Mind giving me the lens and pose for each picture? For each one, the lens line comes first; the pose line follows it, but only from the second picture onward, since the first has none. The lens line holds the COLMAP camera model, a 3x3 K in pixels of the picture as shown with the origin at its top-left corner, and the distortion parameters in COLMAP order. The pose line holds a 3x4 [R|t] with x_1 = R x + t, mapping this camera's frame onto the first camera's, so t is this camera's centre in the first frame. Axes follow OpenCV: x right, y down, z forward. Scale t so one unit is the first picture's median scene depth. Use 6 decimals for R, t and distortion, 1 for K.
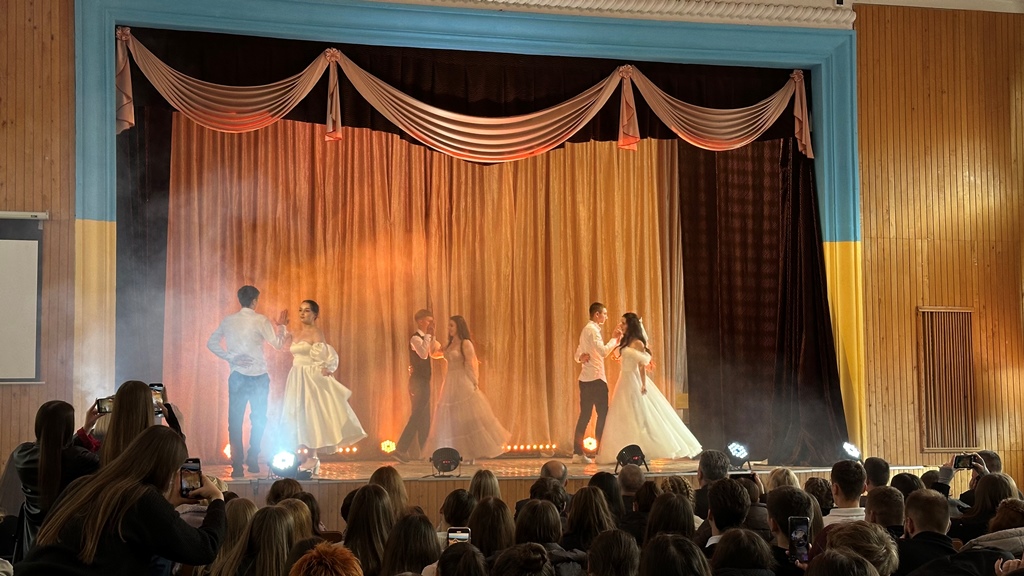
lens RADIAL K [[1444.1, 0, 501.7], [0, 1444.1, 294.8], [0, 0, 1]] dist [0.084313, 0.000000]
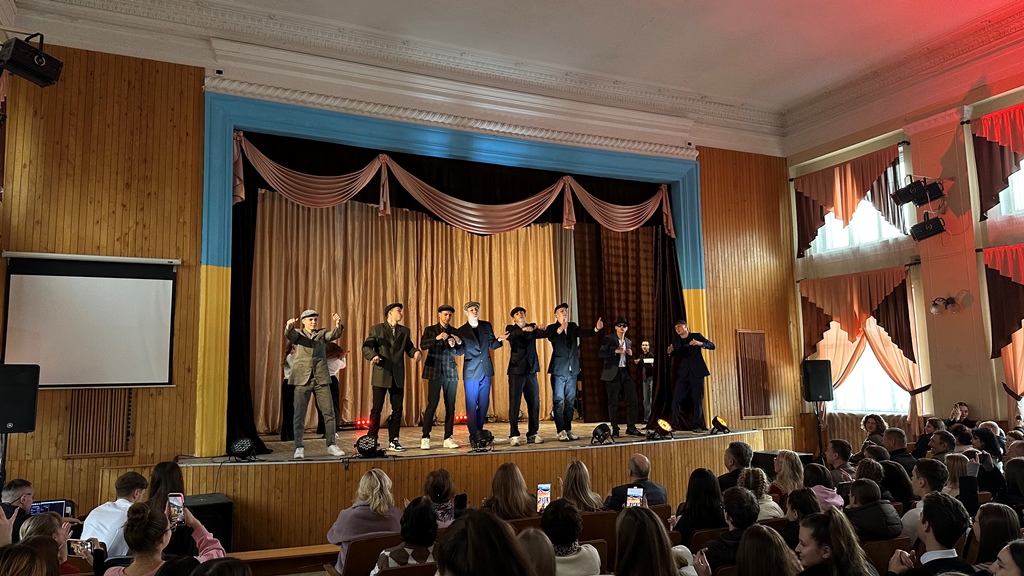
lens RADIAL K [[726.6, 0, 514.6], [0, 726.6, 284.8], [0, 0, 1]] dist [0.039318, -0.069304]
pose [[0.982496, 0.012139, 0.185888, -0.114991], [-0.002548, 0.998657, -0.051751, 0.001113], [-0.186267, 0.050371, 0.981207, 0.238739]]
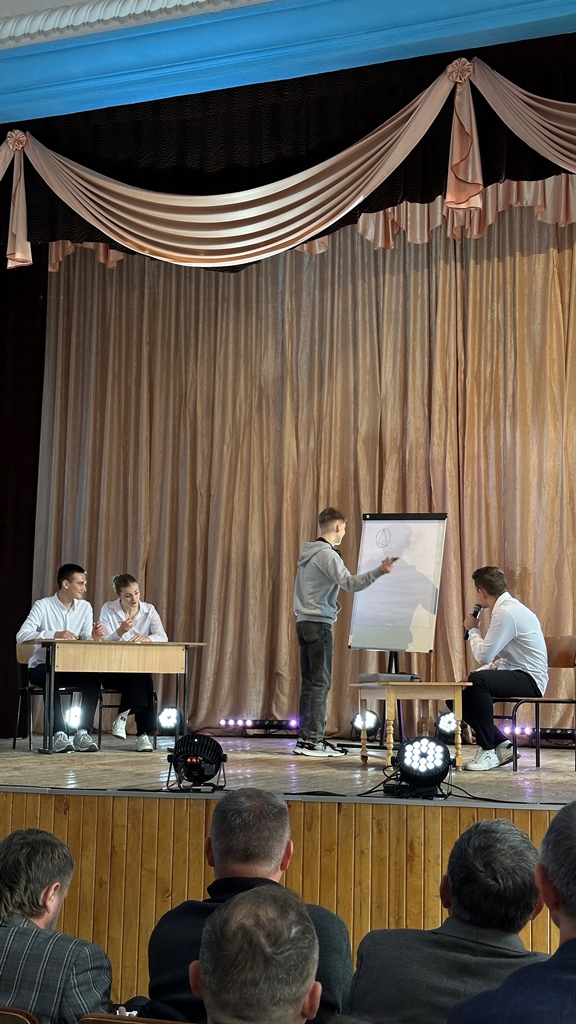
lens RADIAL K [[1444.1, 0, 291.2], [0, 1444.1, 518.3], [0, 0, 1]] dist [0.084313, 0.000000]
pose [[0.789378, -0.050041, -0.611865, 0.369555], [0.032584, 0.998683, -0.039639, 0.039420], [0.613042, 0.011353, 0.789968, 0.511280]]
